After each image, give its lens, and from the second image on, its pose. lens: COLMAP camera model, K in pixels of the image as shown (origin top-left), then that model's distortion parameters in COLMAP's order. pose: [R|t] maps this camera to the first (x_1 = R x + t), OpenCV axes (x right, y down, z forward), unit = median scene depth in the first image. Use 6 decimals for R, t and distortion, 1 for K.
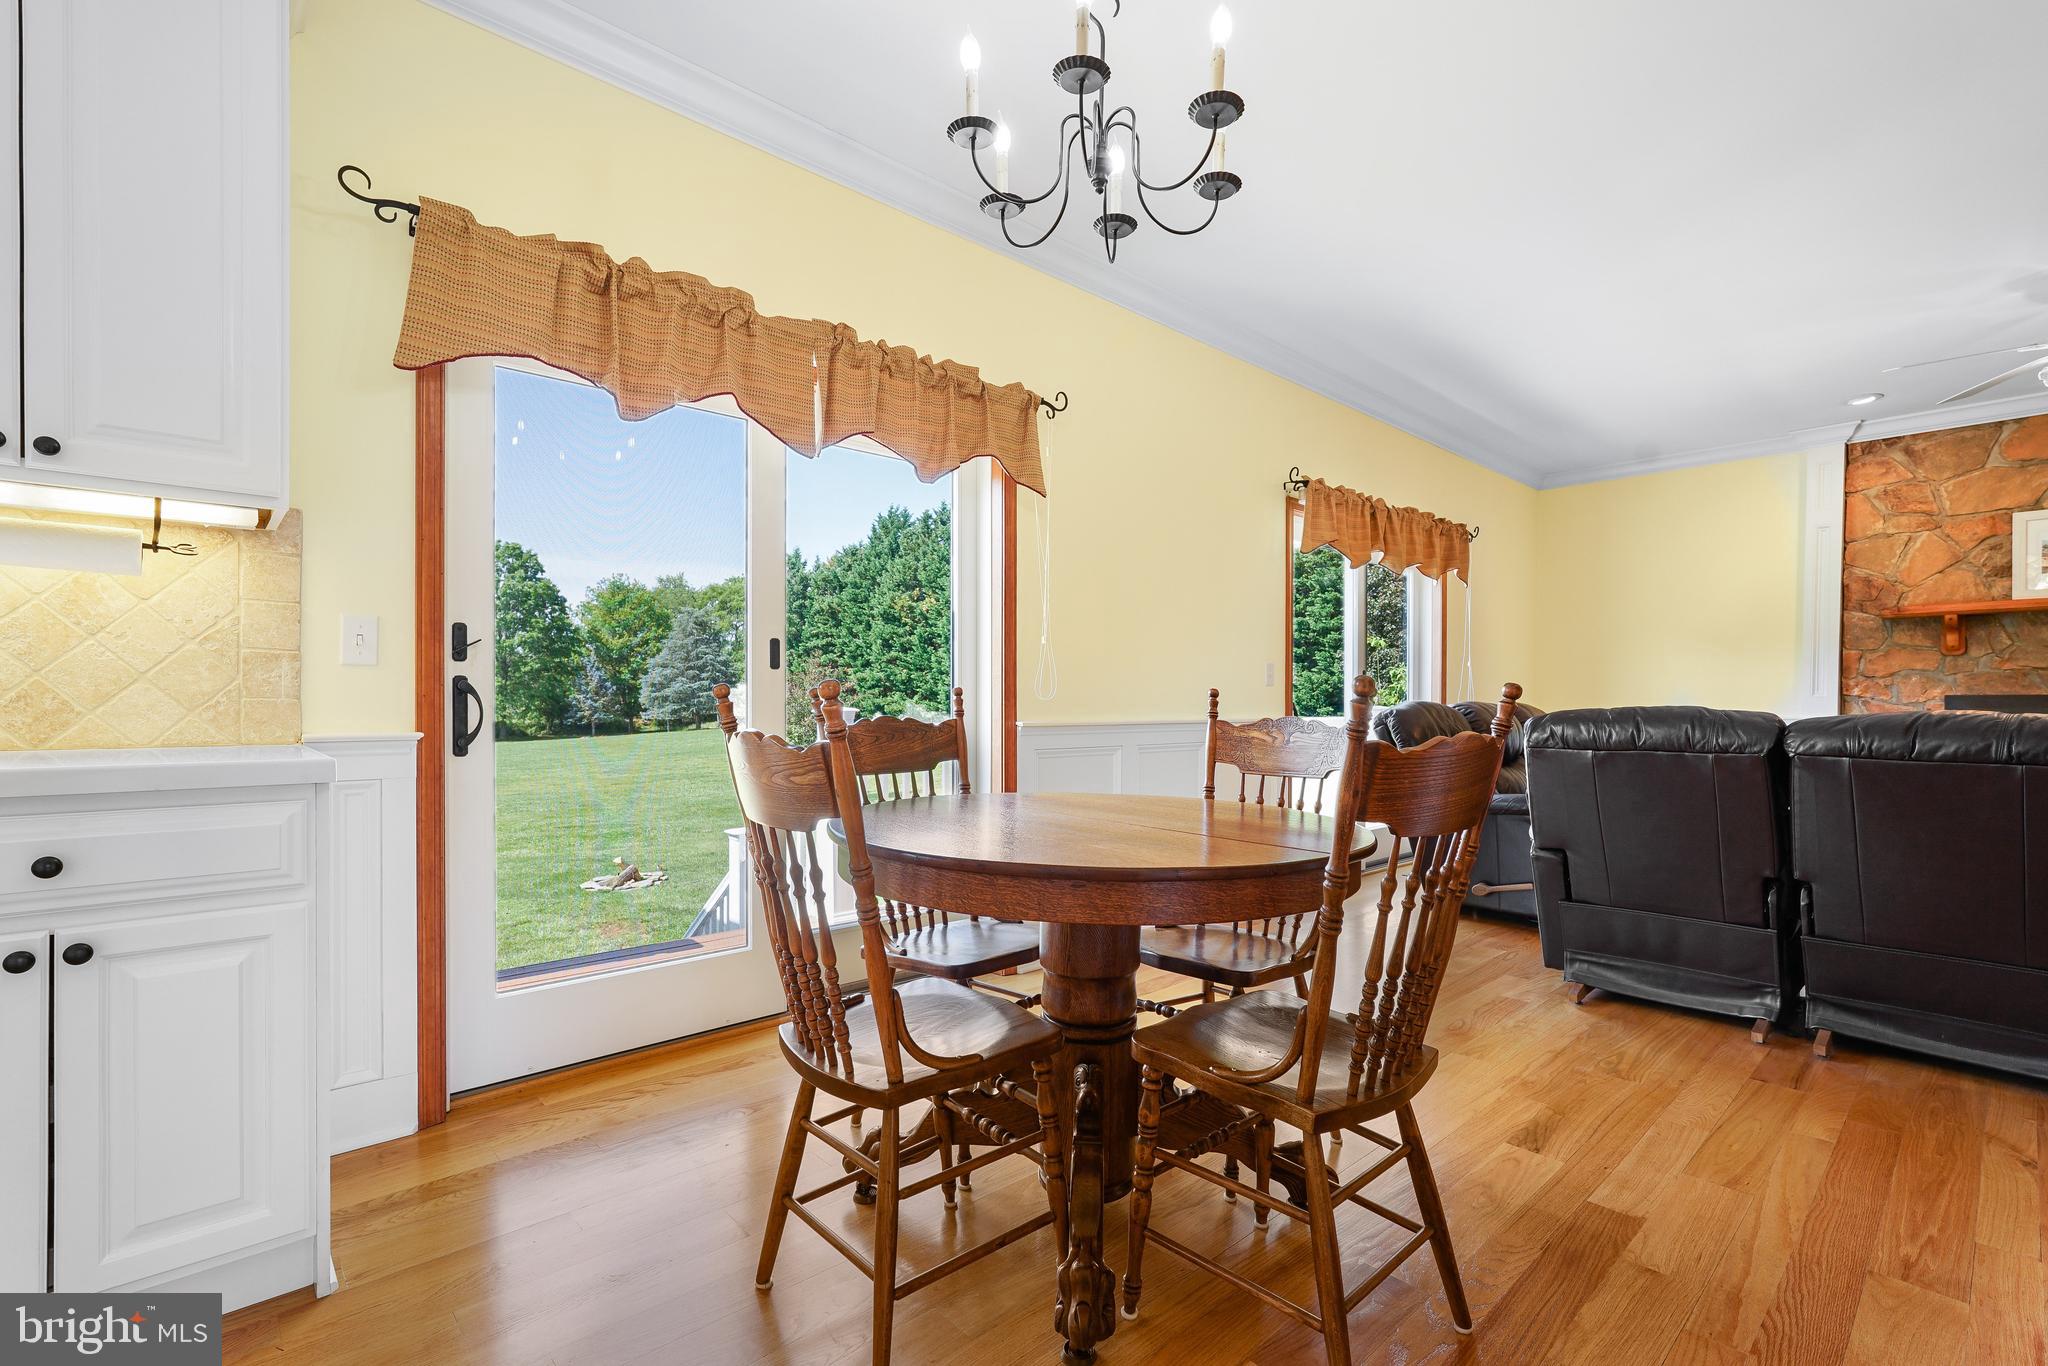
lens RADIAL K [[927.8, 0, 1016.8], [0, 927.8, 708.2], [0, 0, 1]] dist [-0.010785, 0.002100]
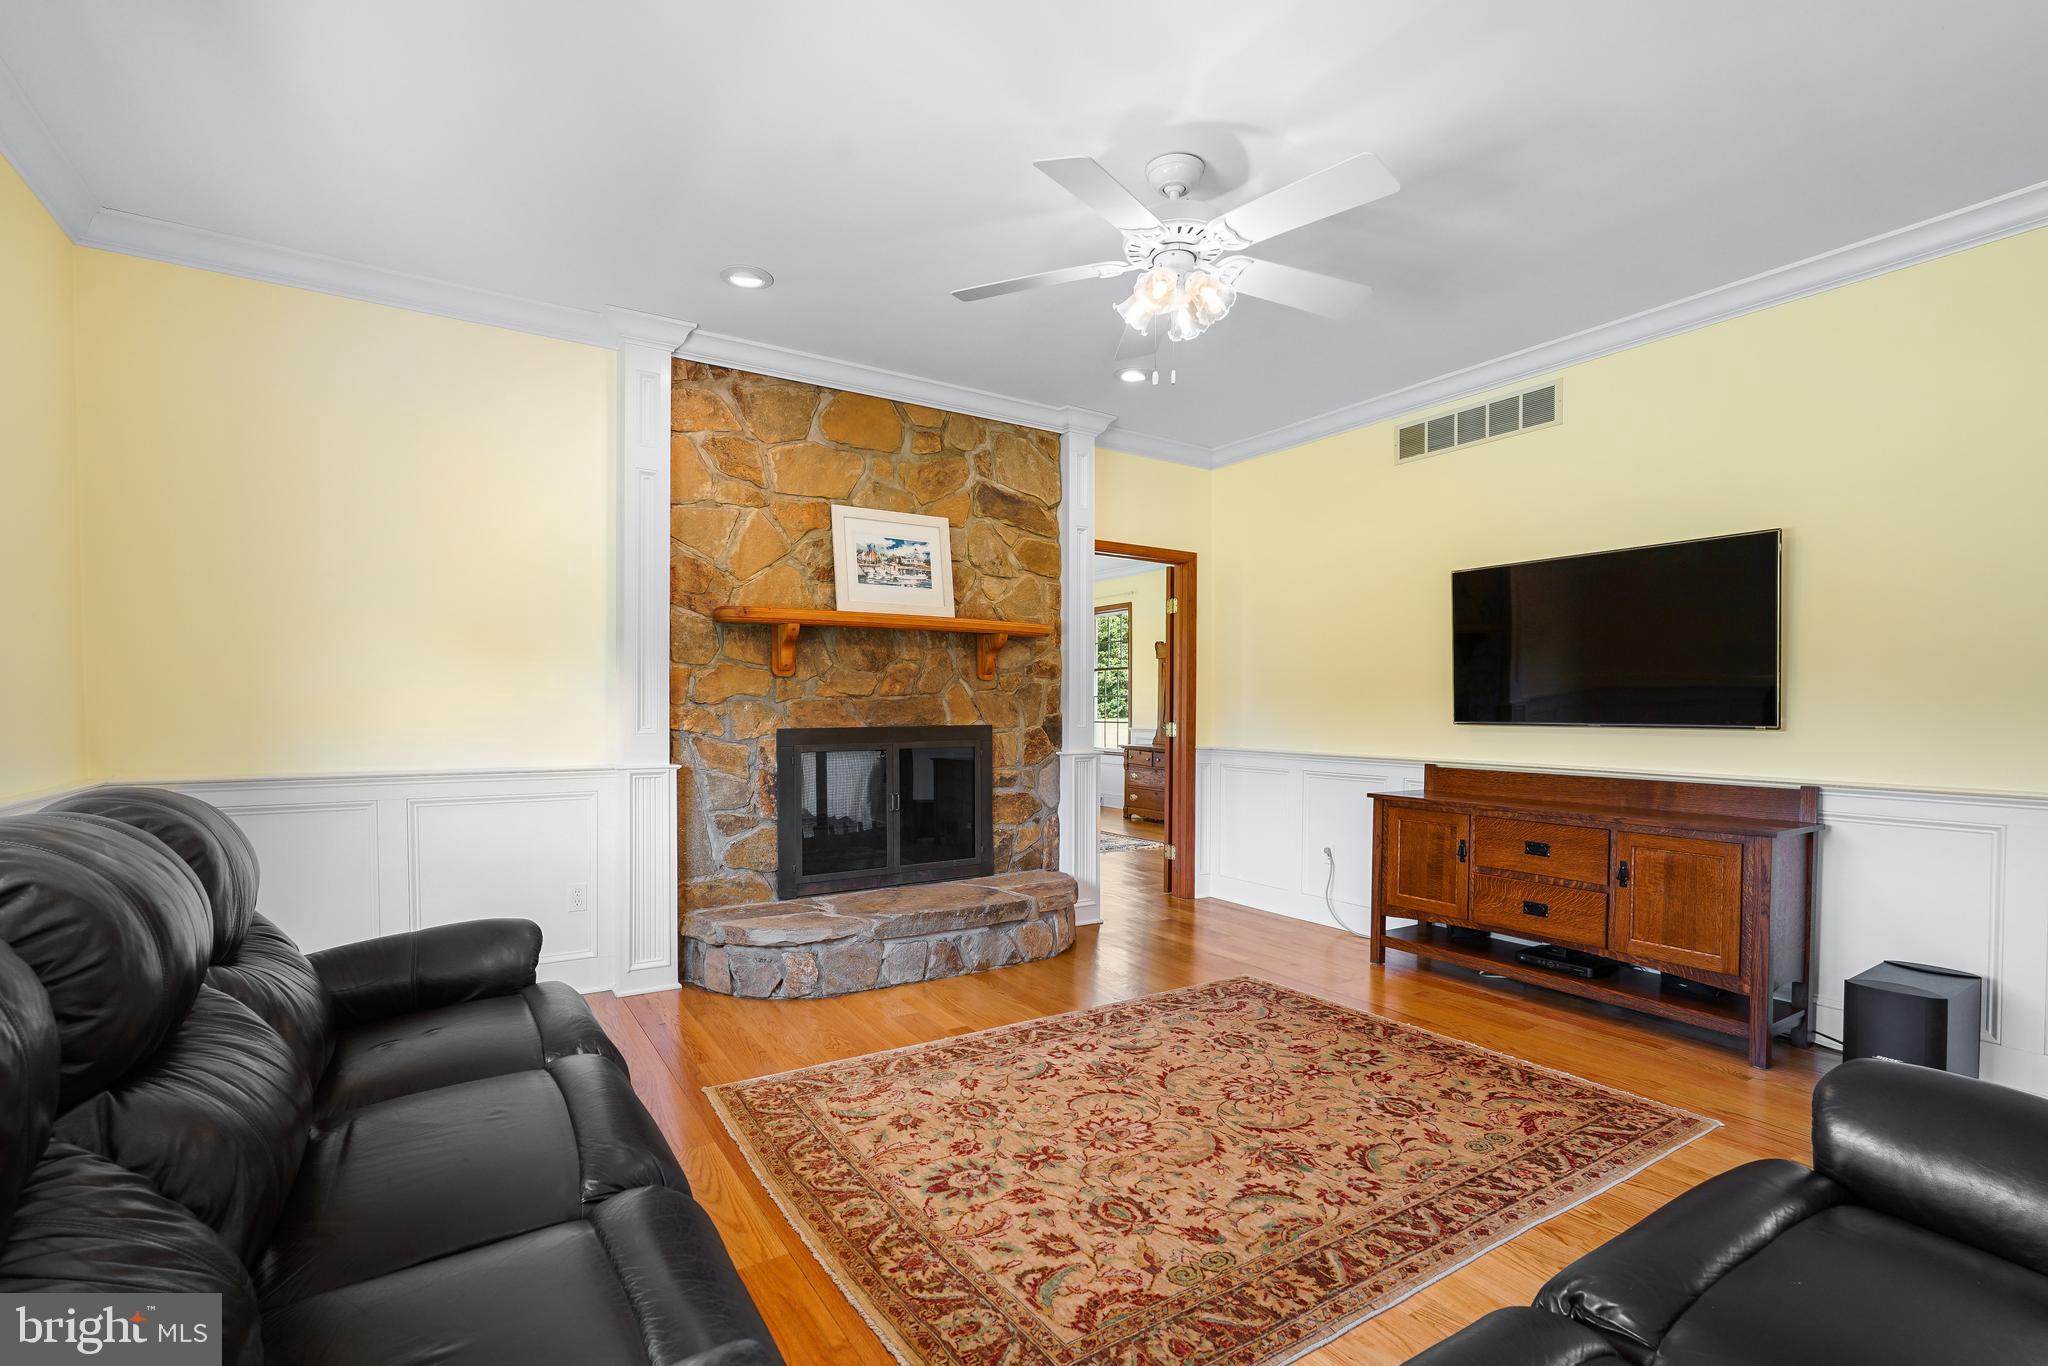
lens RADIAL K [[927.8, 0, 1031.4], [0, 927.8, 725.2], [0, 0, 1]] dist [-0.010785, 0.002100]
pose [[0.166463, -0.034912, 0.985429, 0.272700], [0.003386, 0.999387, 0.034834, -0.040842], [-0.986042, -0.002462, 0.166479, 0.629481]]
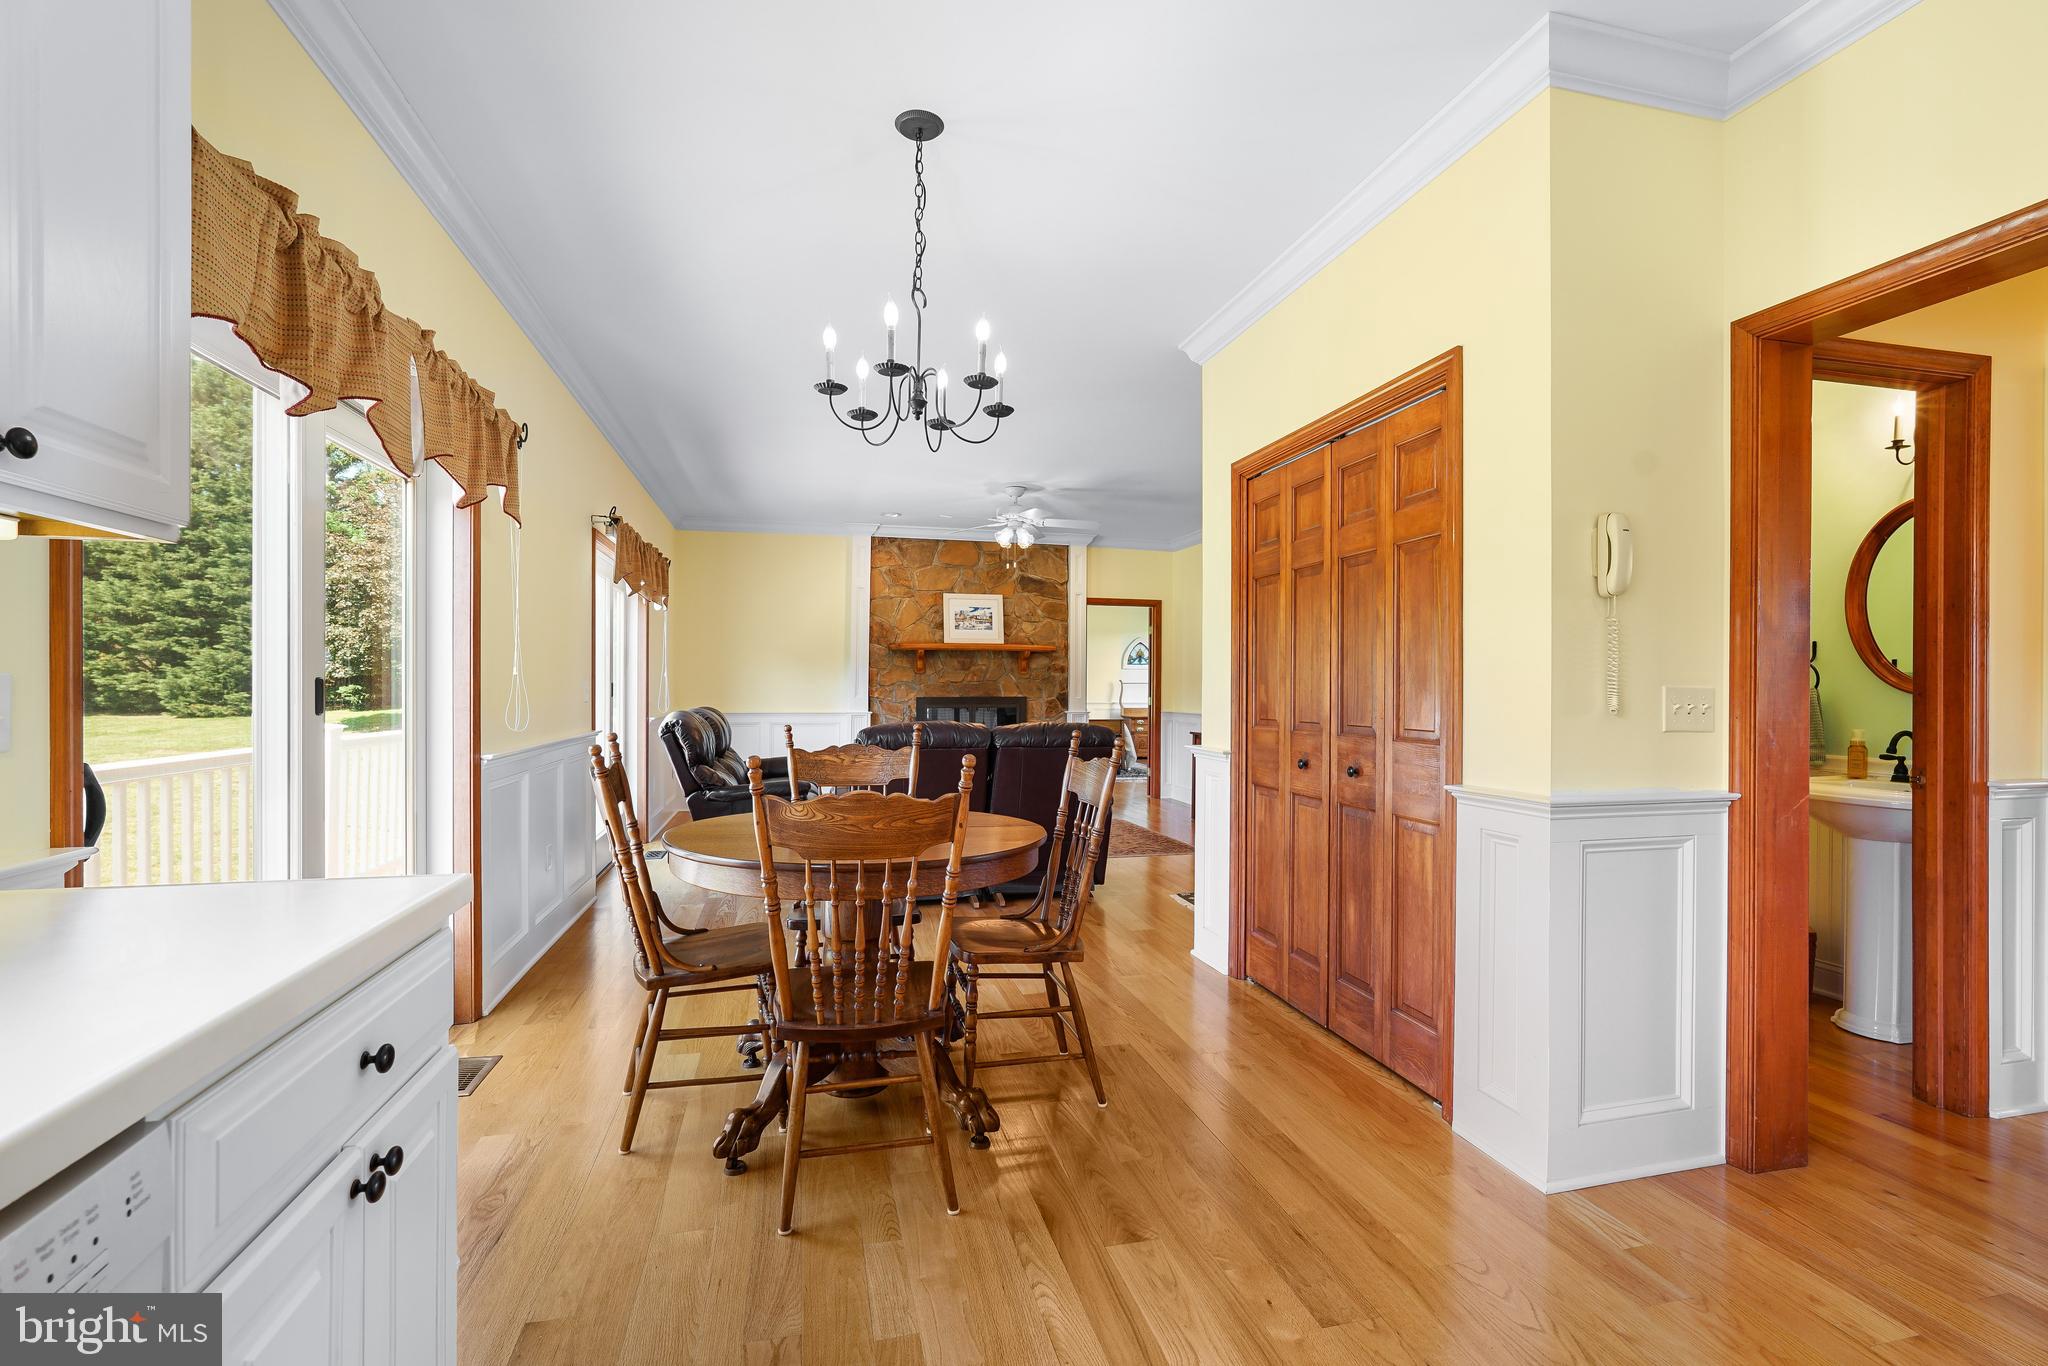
lens RADIAL K [[927.8, 0, 1025.5], [0, 927.8, 678.8], [0, 0, 1]] dist [-0.010785, 0.002100]
pose [[0.462956, 0.001237, 0.886380, -0.376122], [0.005616, 0.999975, -0.004329, -0.036877], [-0.886363, 0.006982, 0.462937, 0.038978]]
